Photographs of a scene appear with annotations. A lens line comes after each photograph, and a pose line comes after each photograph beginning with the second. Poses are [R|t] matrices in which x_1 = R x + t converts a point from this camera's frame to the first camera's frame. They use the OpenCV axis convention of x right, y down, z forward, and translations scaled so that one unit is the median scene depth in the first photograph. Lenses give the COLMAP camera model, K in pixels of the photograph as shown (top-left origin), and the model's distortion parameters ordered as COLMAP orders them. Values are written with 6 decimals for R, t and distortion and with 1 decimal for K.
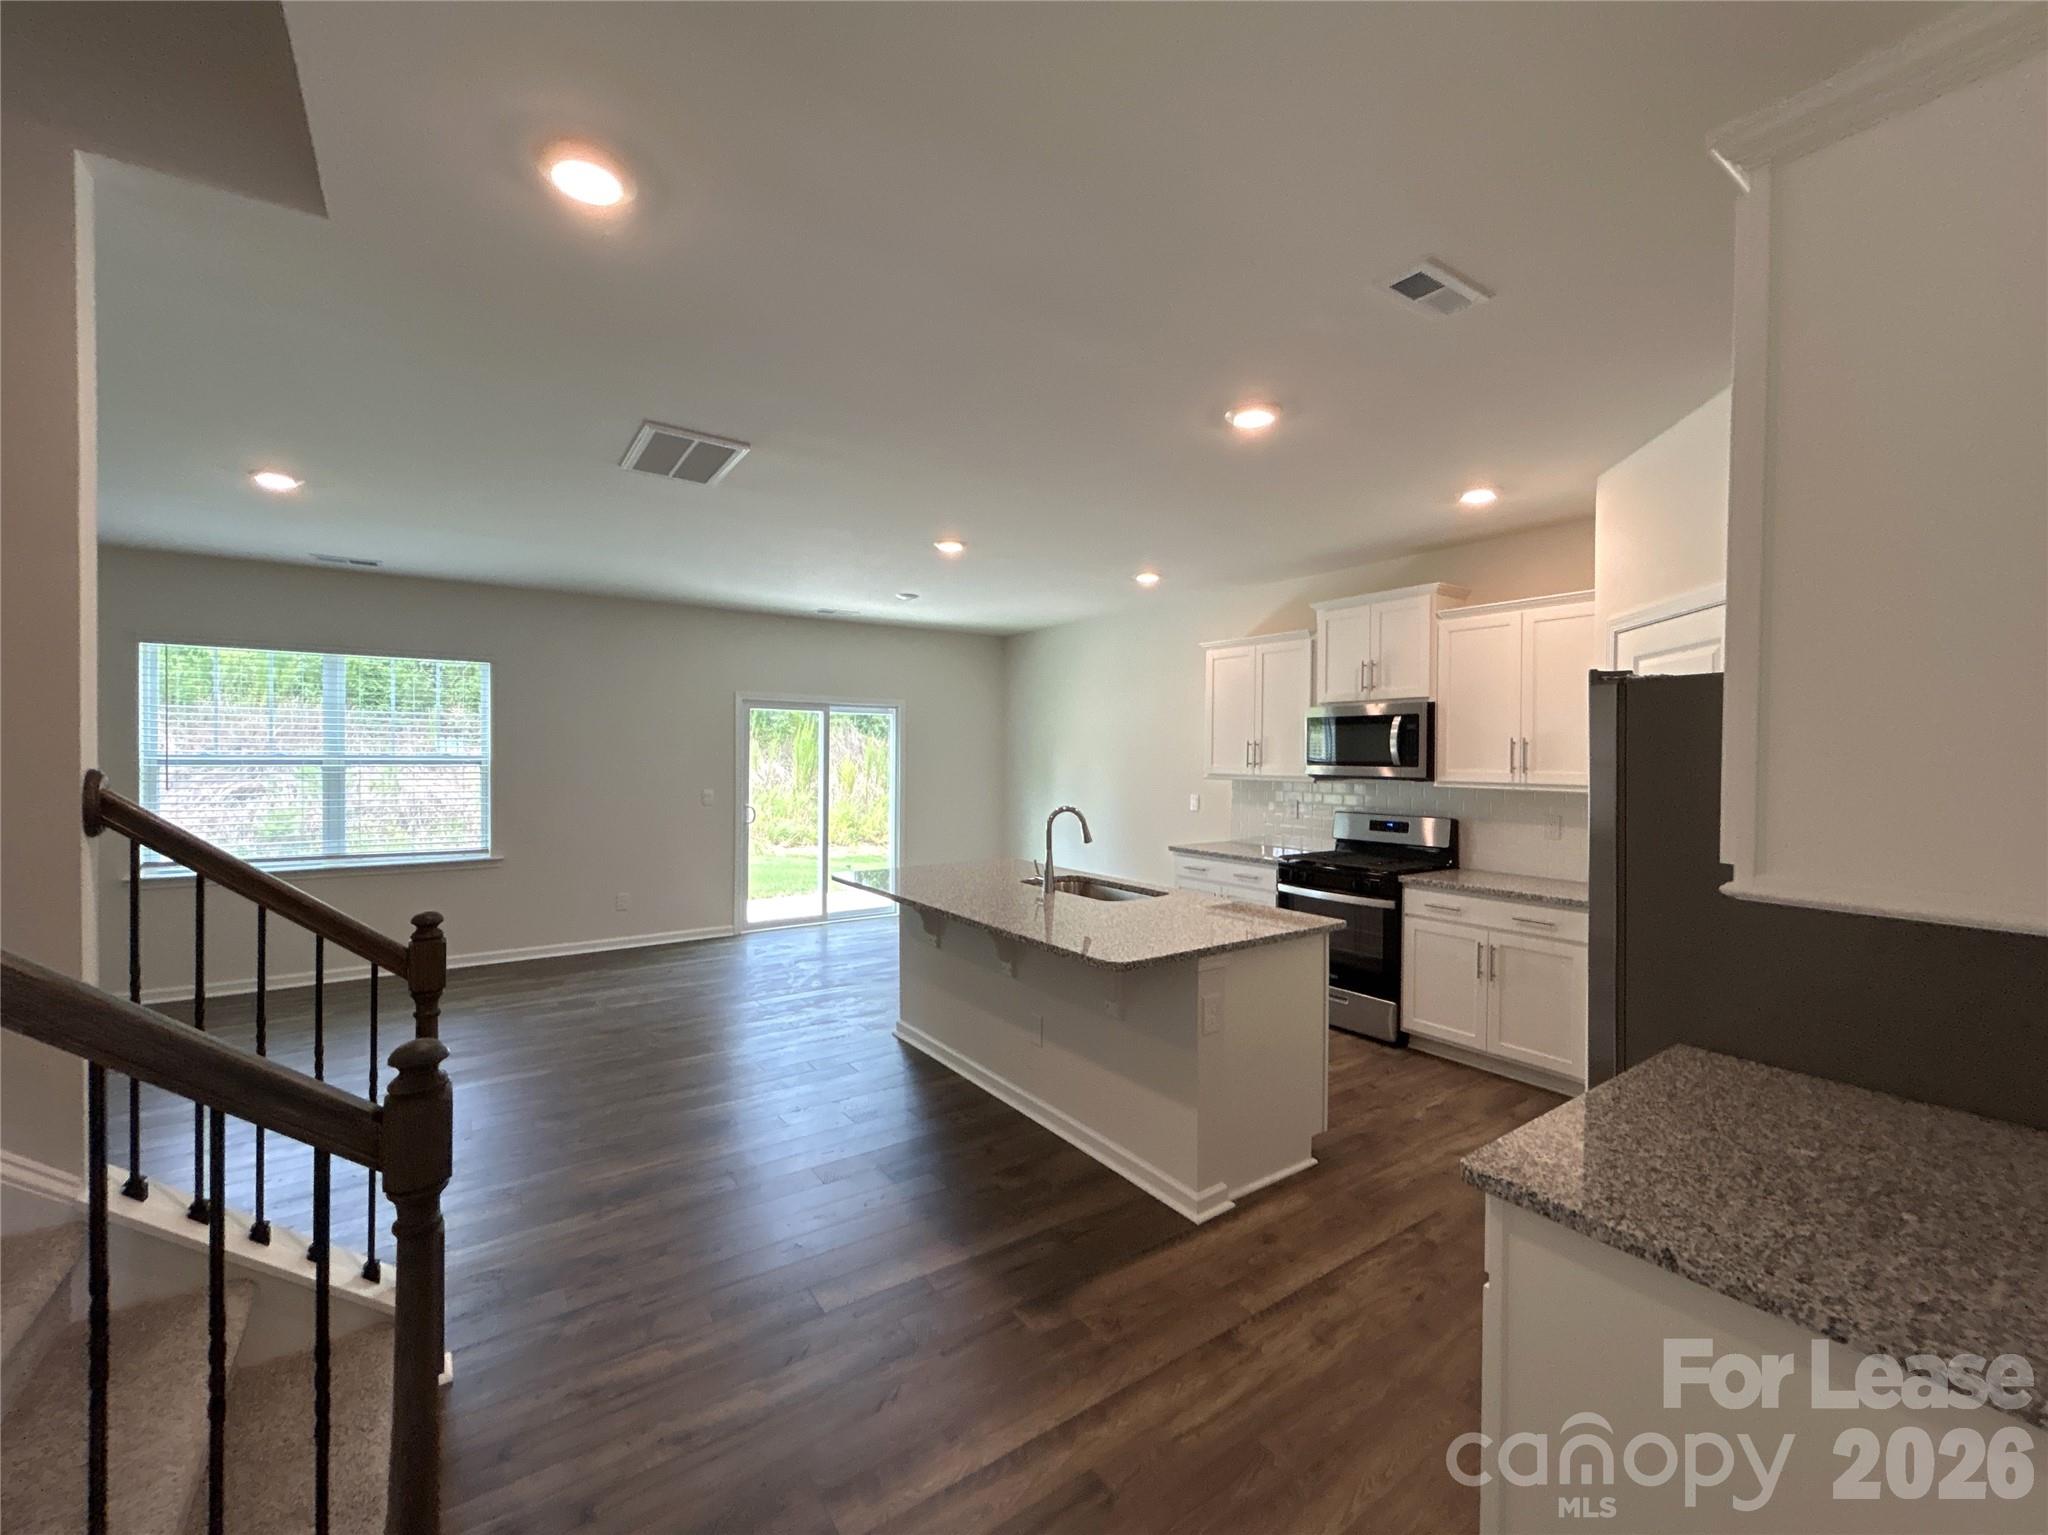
lens RADIAL K [[858.8, 0, 1023.3], [0, 858.8, 752.8], [0, 0, 1]] dist [-0.004620, -0.000062]
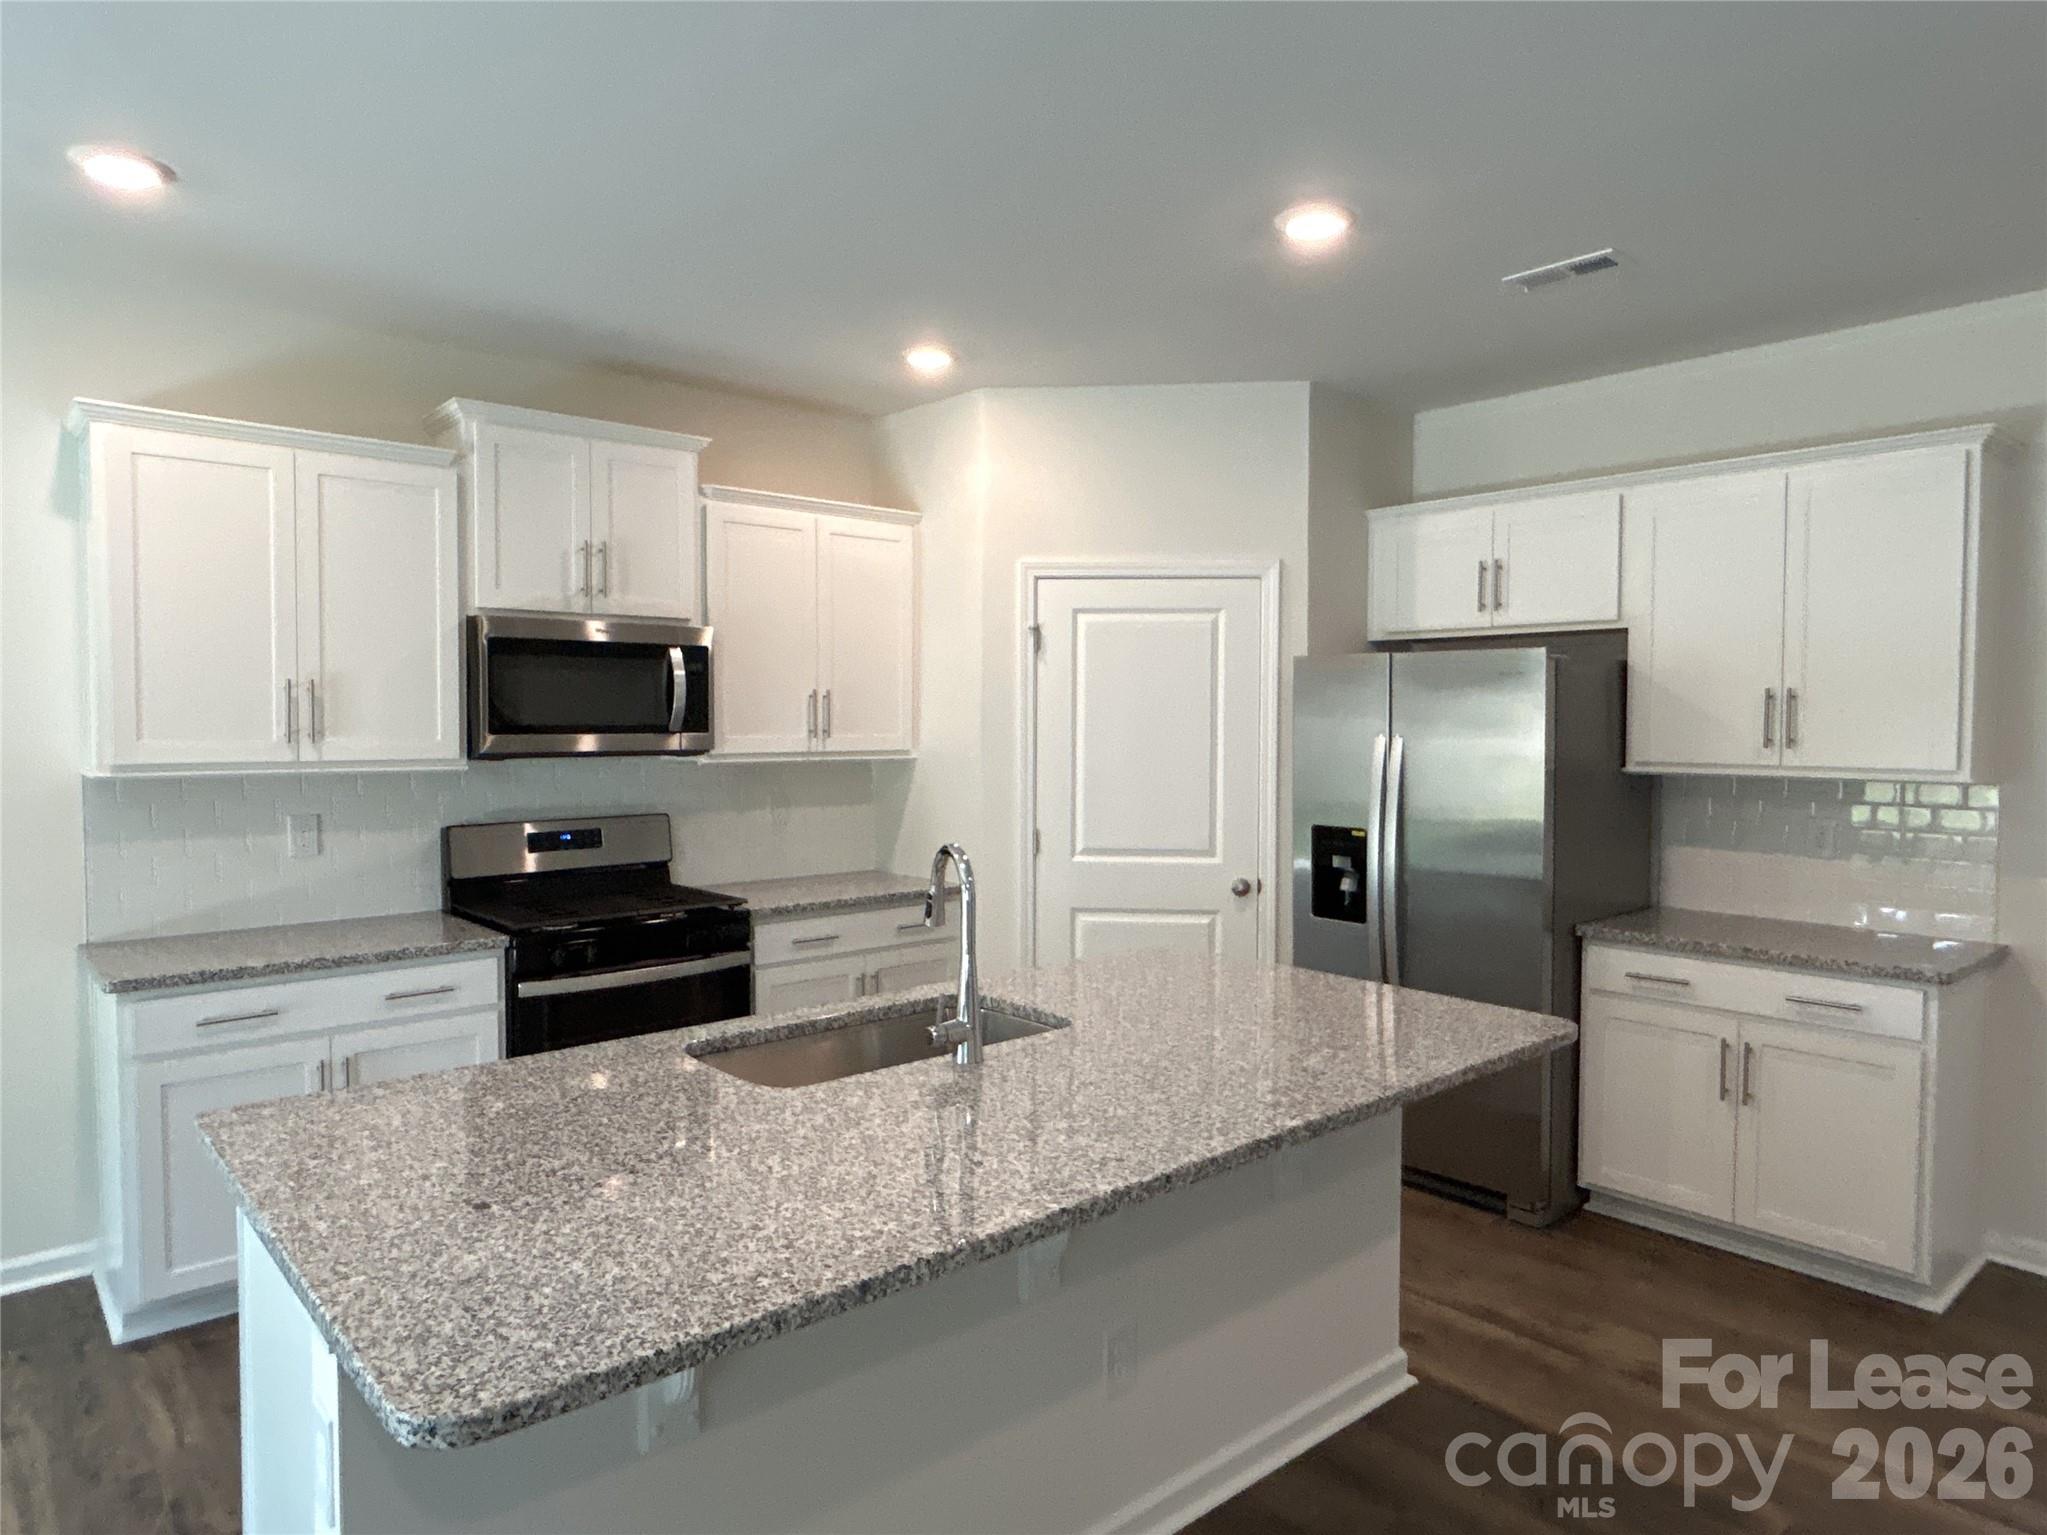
lens RADIAL K [[1257.9, 0, 1014.4], [0, 1257.9, 756.5], [0, 0, 1]] dist [-0.007193, -0.002565]
pose [[-0.116570, -0.039651, 0.992391, -0.426295], [-0.007613, 0.999209, 0.039029, -0.003551], [-0.993153, -0.003005, -0.116779, 0.807630]]
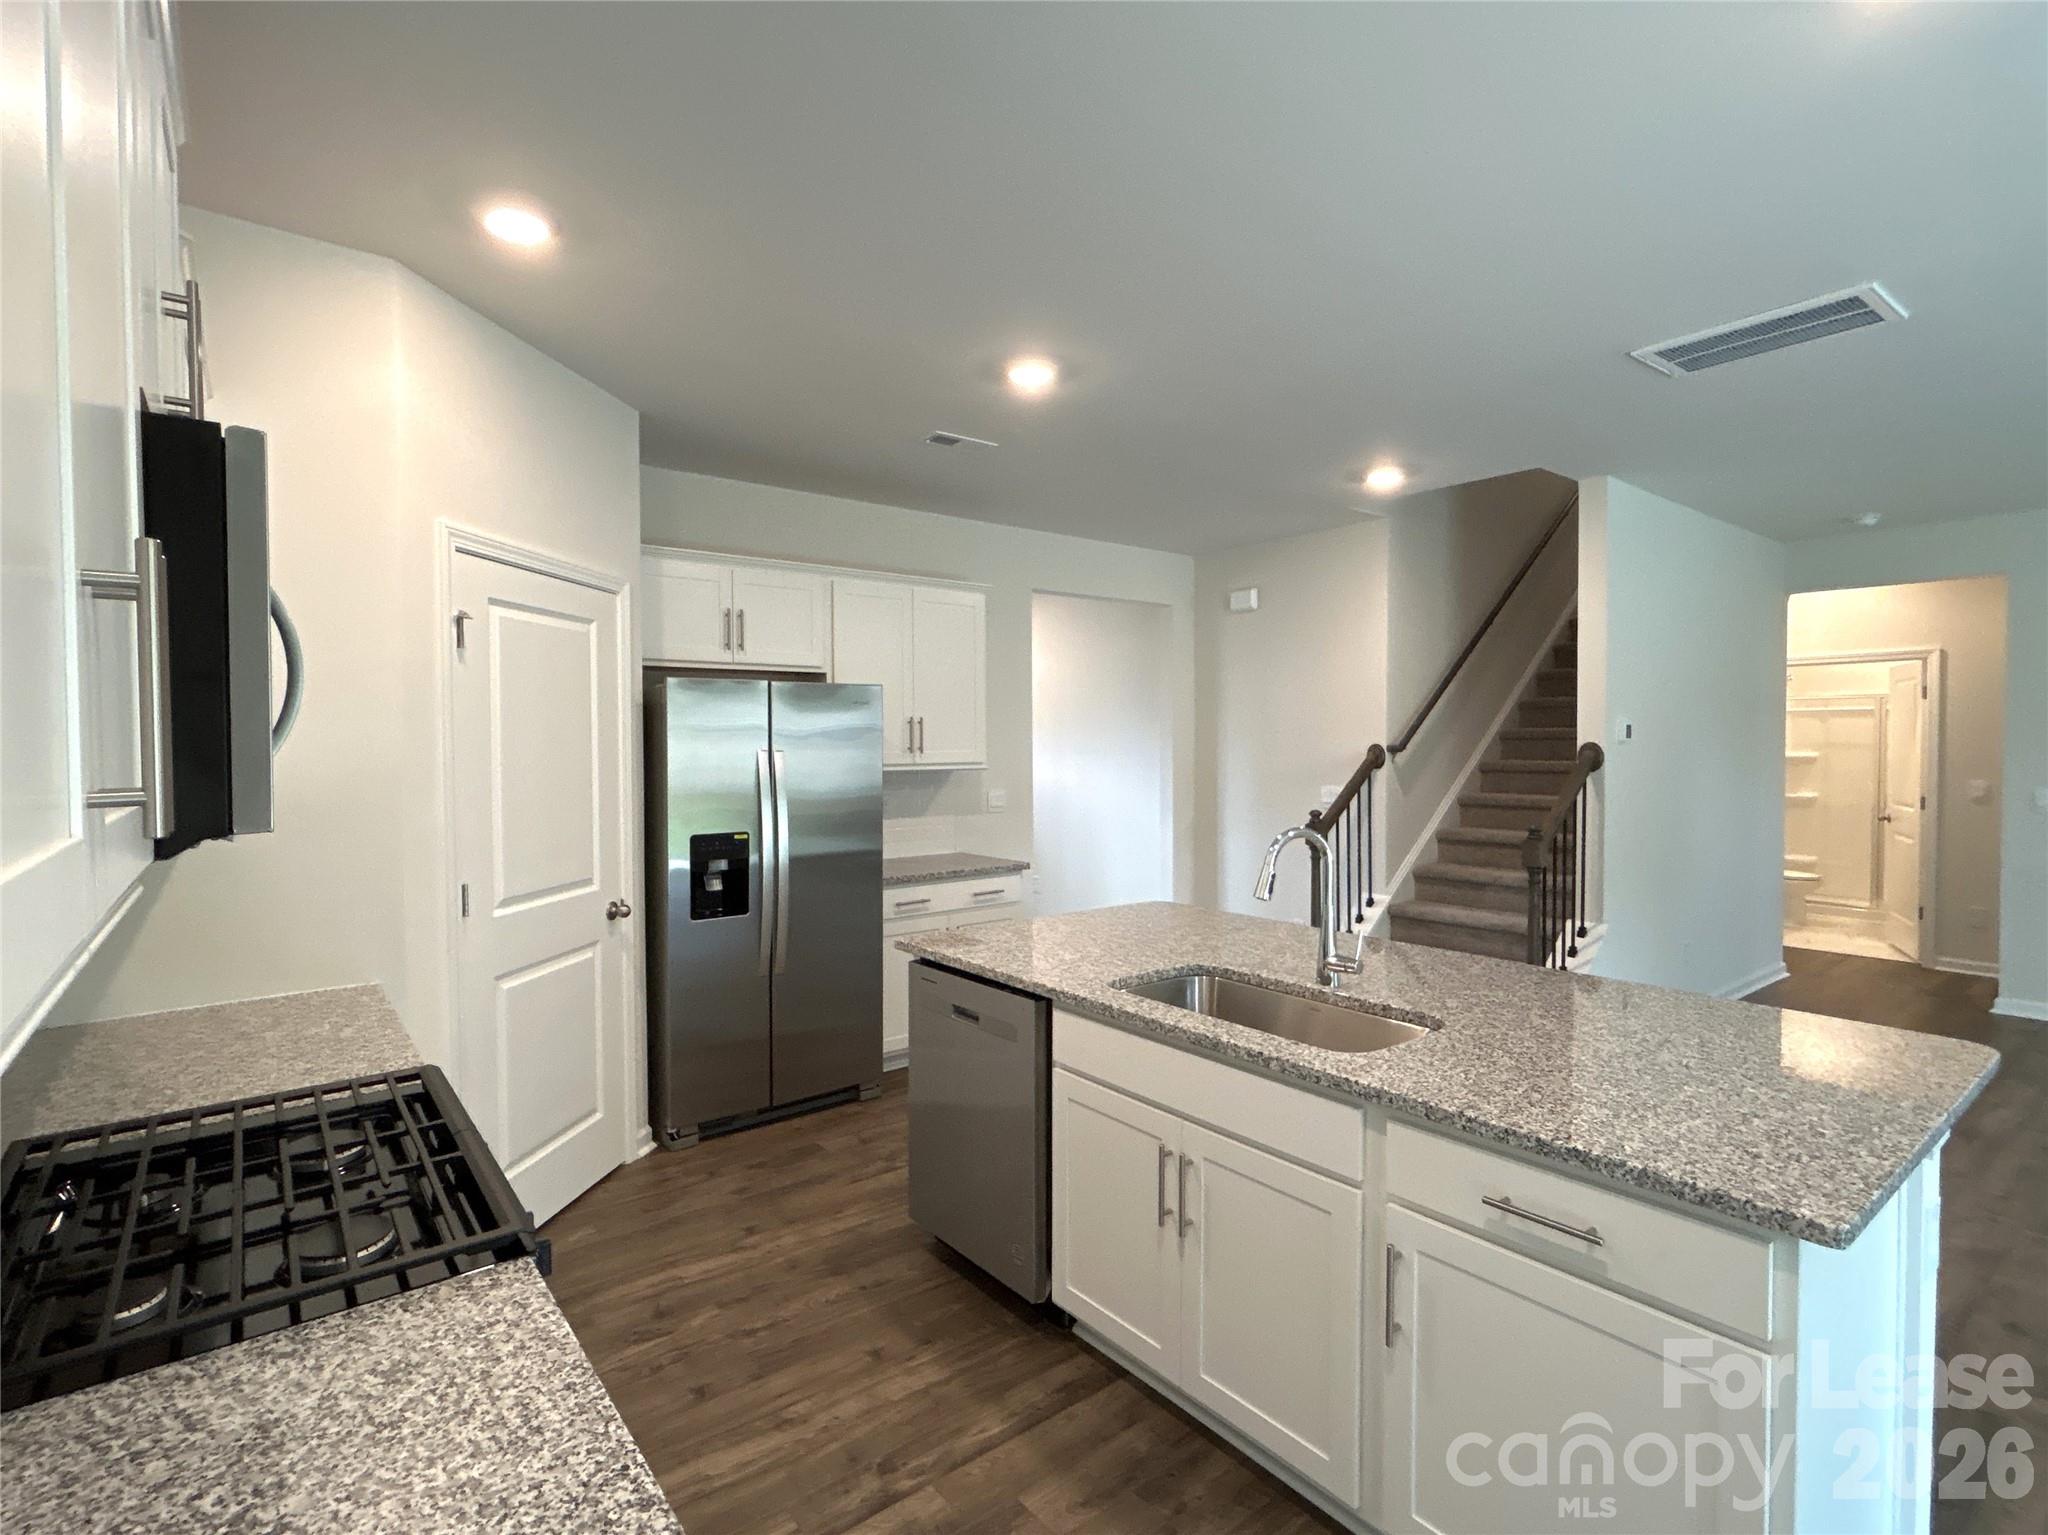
lens RADIAL K [[996.0, 0, 1014.7], [0, 996.0, 770.3], [0, 0, 1]] dist [-0.005814, 0.000696]
pose [[-0.997955, -0.000513, -0.063917, 0.215644], [-0.002101, 0.999691, 0.024784, 0.008937], [0.063885, 0.024868, -0.997647, 1.249397]]
